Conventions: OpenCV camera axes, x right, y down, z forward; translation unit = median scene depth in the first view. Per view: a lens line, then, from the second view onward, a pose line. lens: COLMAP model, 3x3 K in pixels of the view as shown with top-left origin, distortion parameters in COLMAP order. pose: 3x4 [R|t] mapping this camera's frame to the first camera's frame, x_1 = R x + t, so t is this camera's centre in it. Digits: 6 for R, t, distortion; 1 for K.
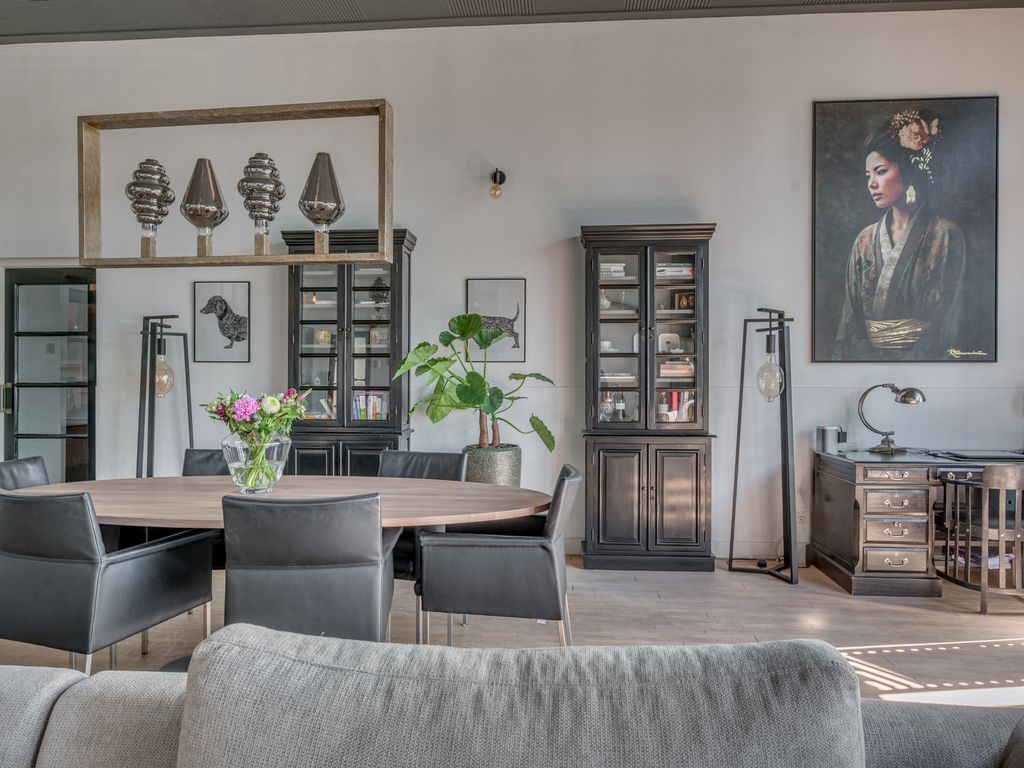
lens RADIAL K [[700.6, 0, 512.0], [0, 700.6, 384.0], [0, 0, 1]] dist [-0.044400, 0.000007]
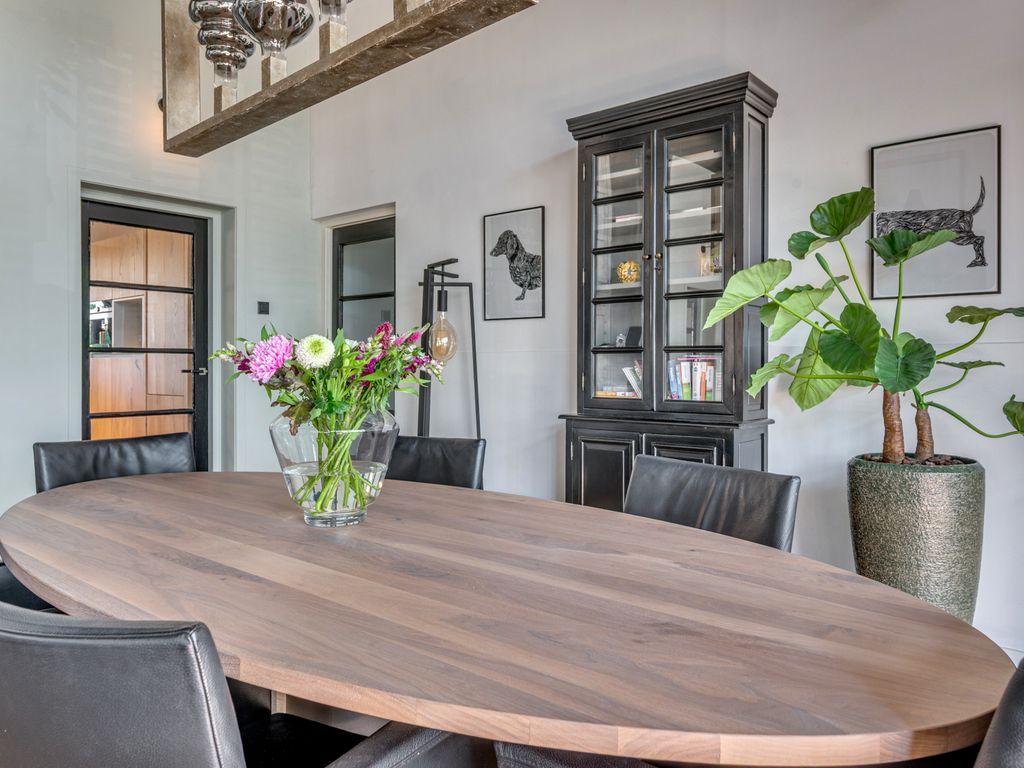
lens RADIAL K [[737.6, 0, 510.8], [0, 737.6, 358.5], [0, 0, 1]] dist [0.001464, 0.000725]
pose [[0.816198, -0.006794, -0.577733, 0.038035], [-0.002898, 0.999870, -0.015852, 0.024617], [0.577765, 0.014613, 0.816072, 0.376460]]
